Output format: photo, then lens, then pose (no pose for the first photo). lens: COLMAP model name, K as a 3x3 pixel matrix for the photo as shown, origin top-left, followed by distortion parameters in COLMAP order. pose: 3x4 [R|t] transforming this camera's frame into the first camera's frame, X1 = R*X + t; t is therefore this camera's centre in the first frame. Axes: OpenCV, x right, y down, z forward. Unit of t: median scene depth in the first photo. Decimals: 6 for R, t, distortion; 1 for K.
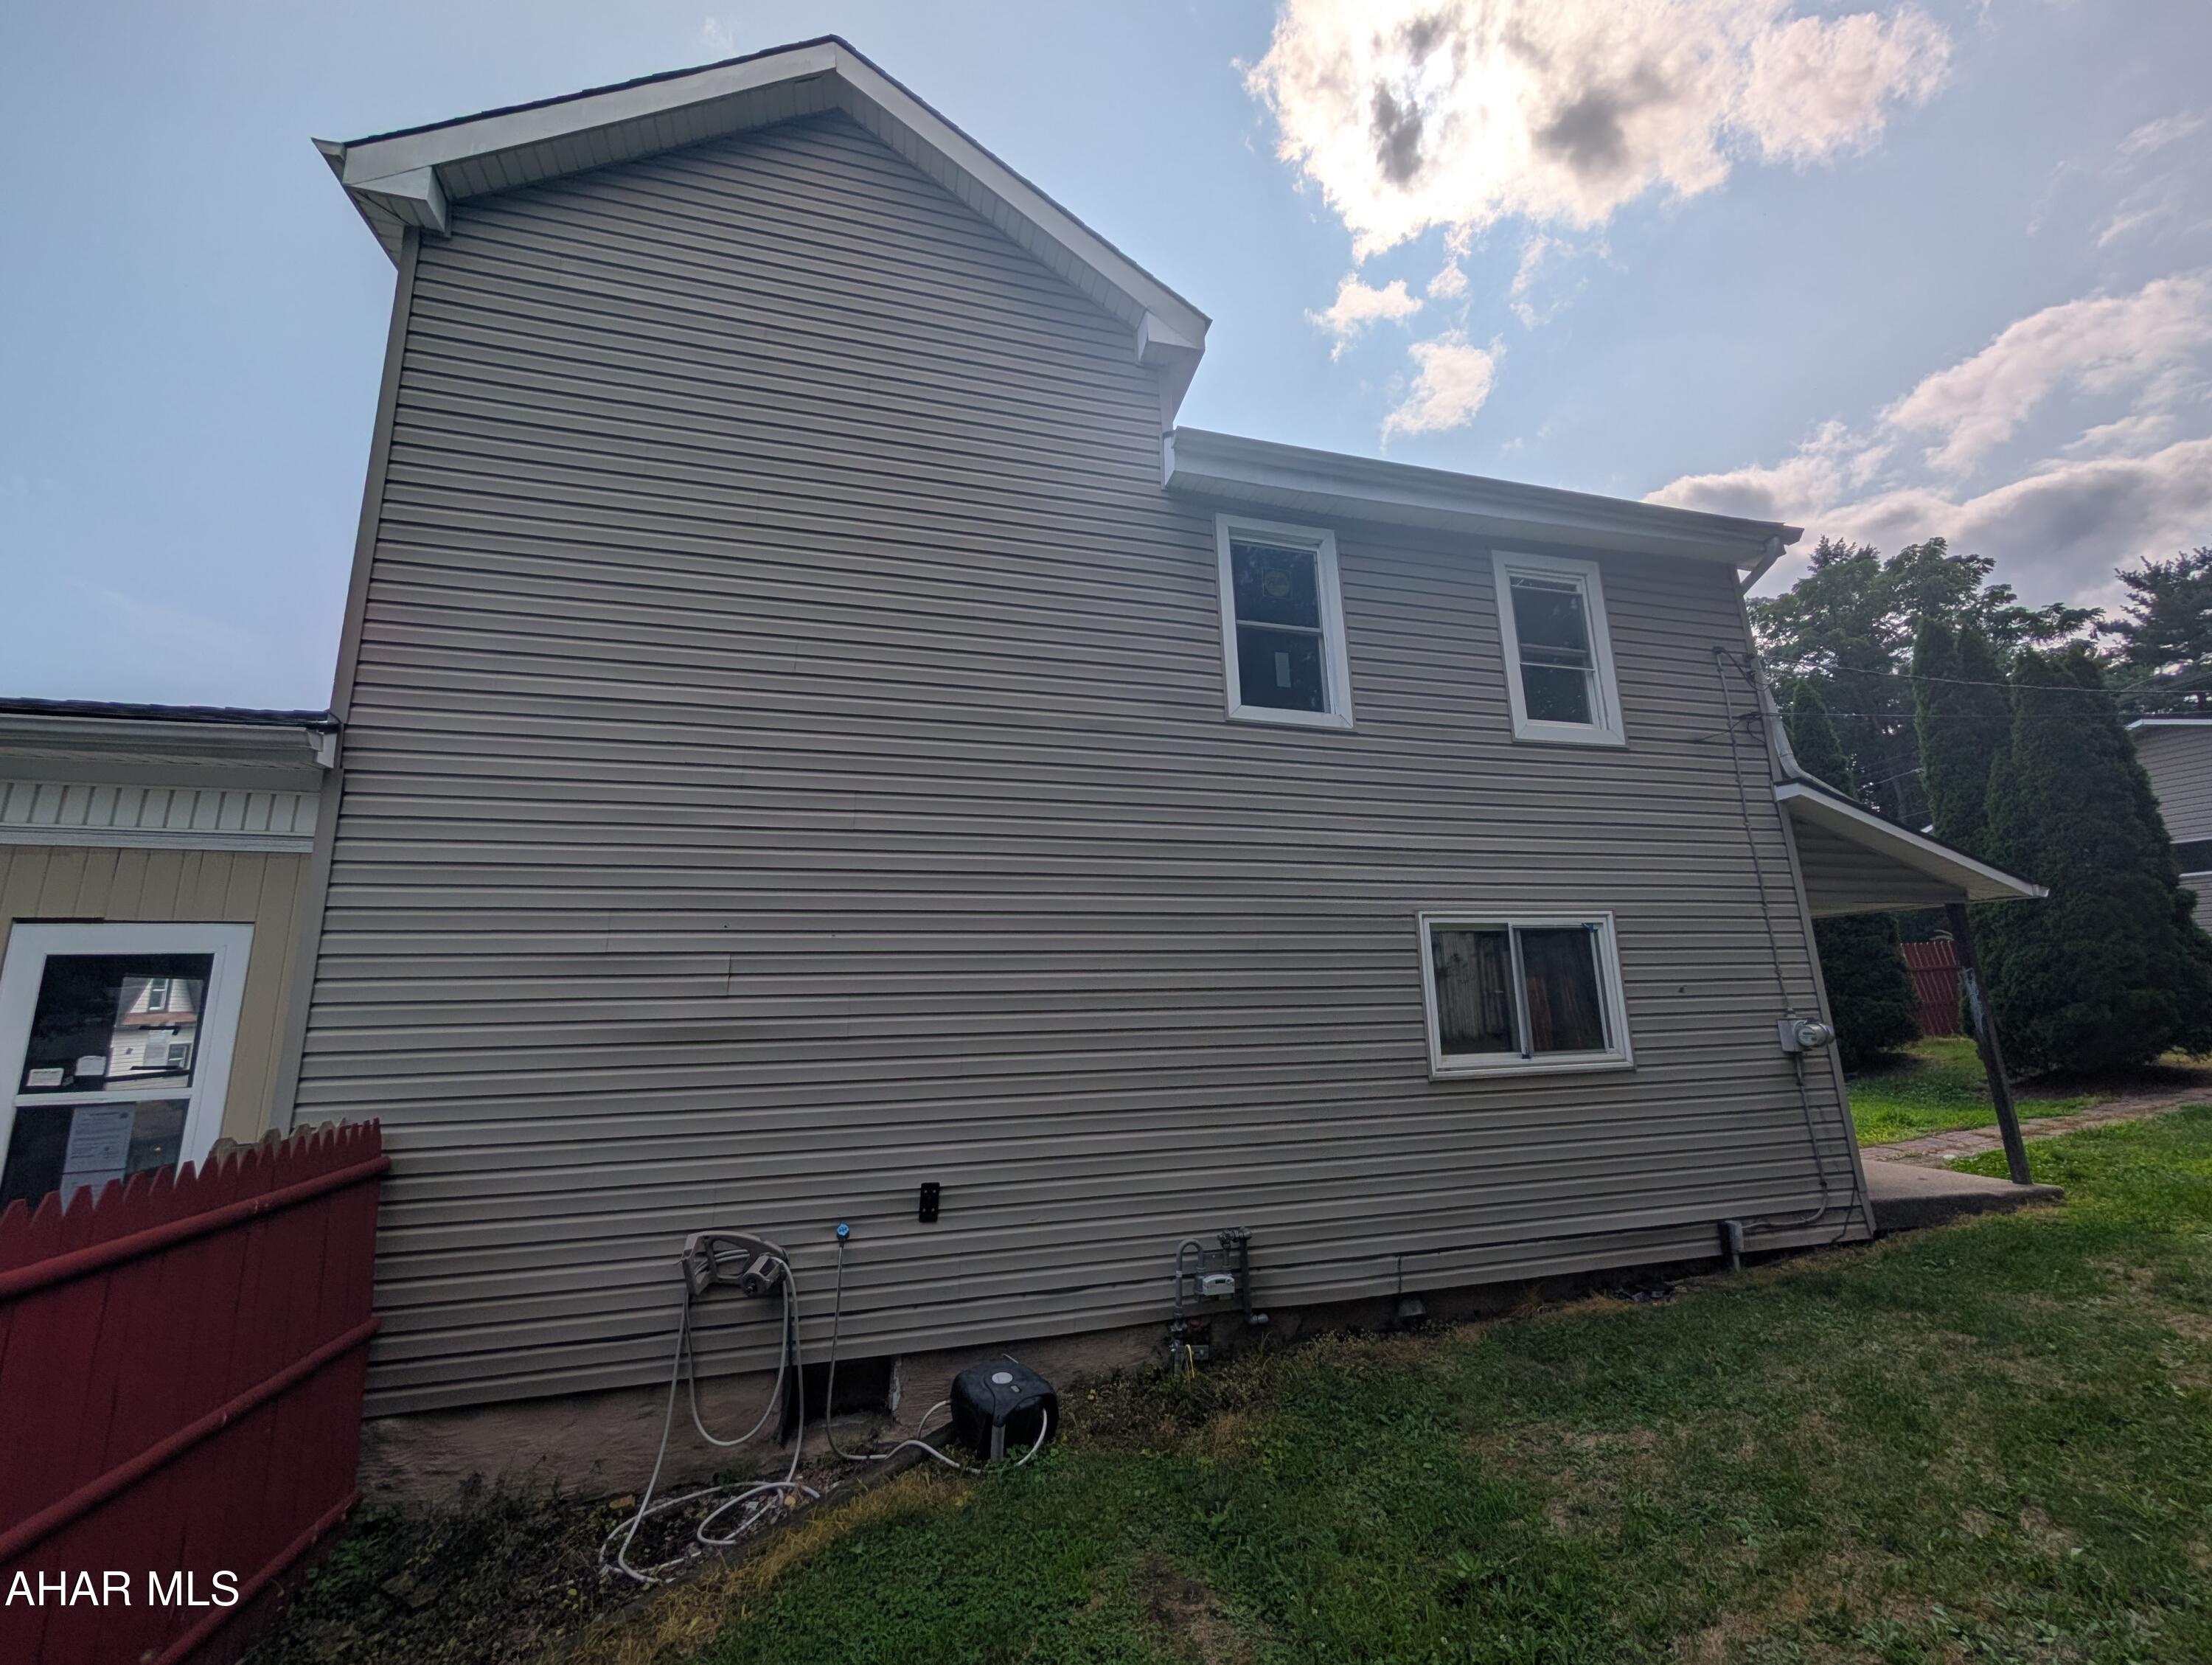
lens RADIAL K [[837.6, 0, 1104.2], [0, 837.6, 838.1], [0, 0, 1]] dist [0.001333, -0.000143]
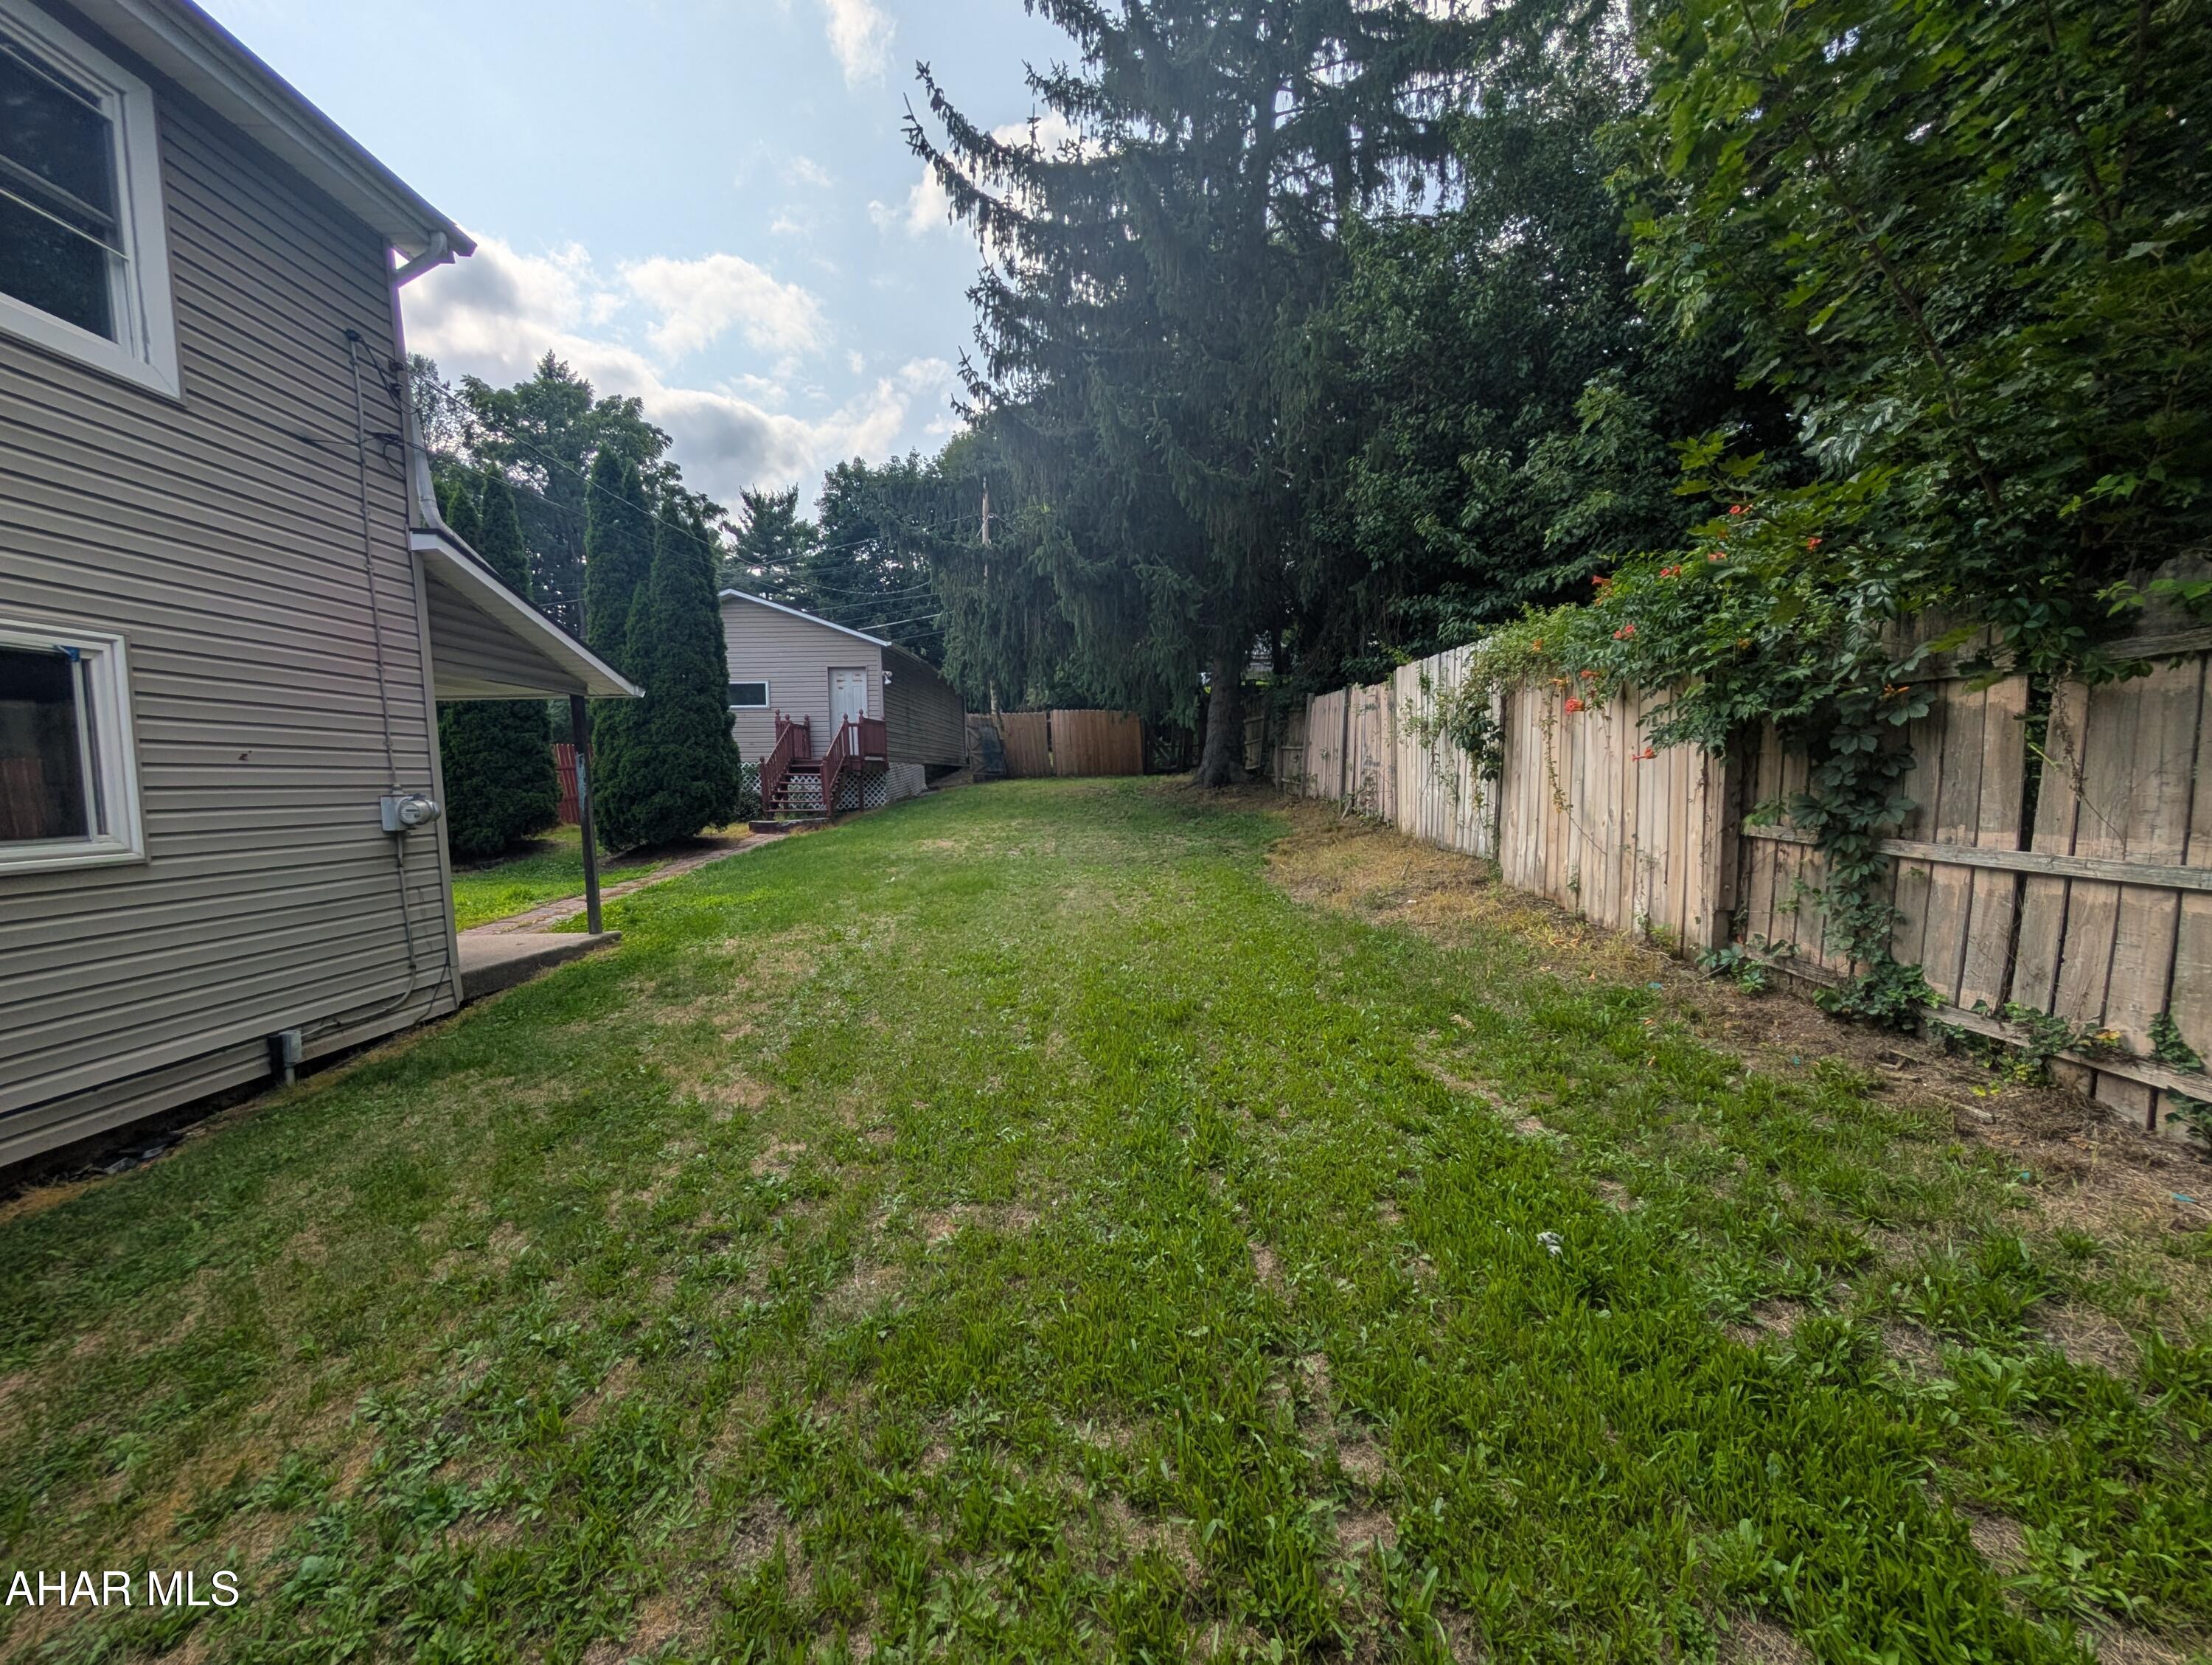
lens RADIAL K [[837.6, 0, 1104.2], [0, 837.6, 838.1], [0, 0, 1]] dist [0.001333, -0.000143]
pose [[0.250892, -0.047175, 0.966865, 0.140259], [-0.176968, 0.979744, 0.093725, 0.042076], [-0.951701, -0.194619, 0.237462, 0.058887]]
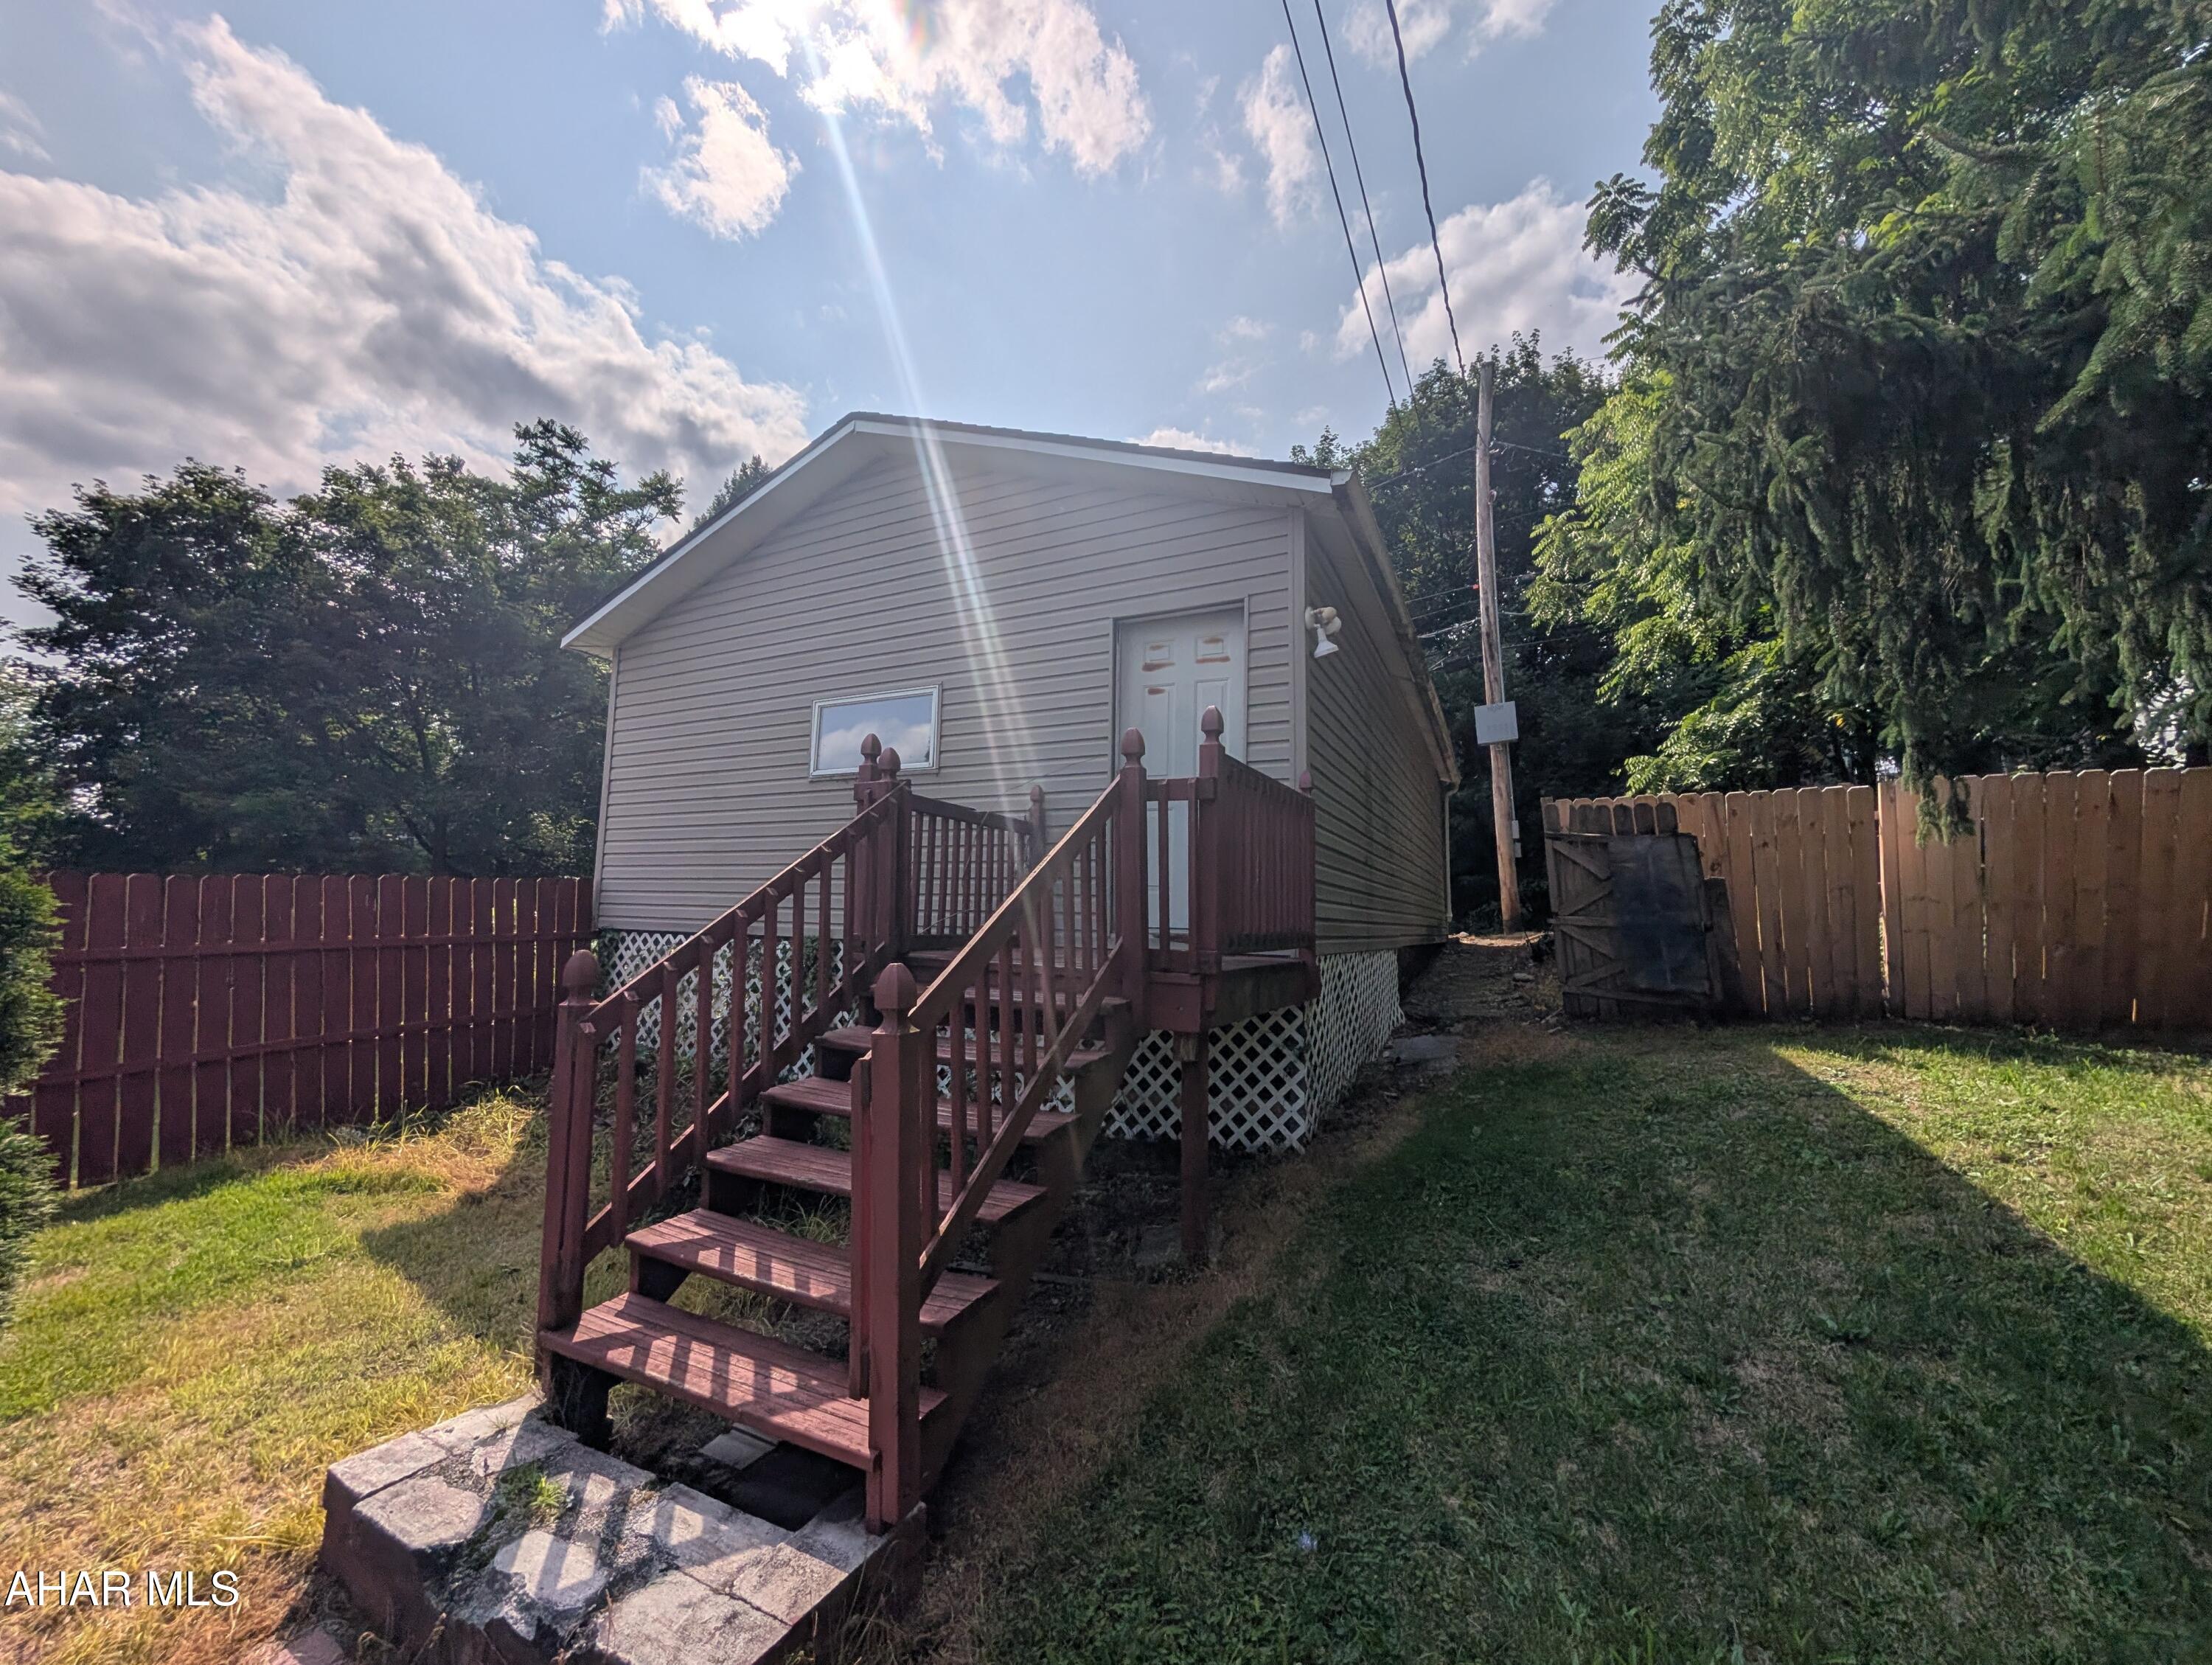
lens RADIAL K [[837.6, 0, 1104.2], [0, 837.6, 838.1], [0, 0, 1]] dist [0.001333, -0.000143]
pose [[0.661740, 0.135317, 0.737421, 2.100678], [-0.198515, 0.980096, -0.001706, 0.125550], [-0.722974, -0.145260, 0.675432, 1.167690]]
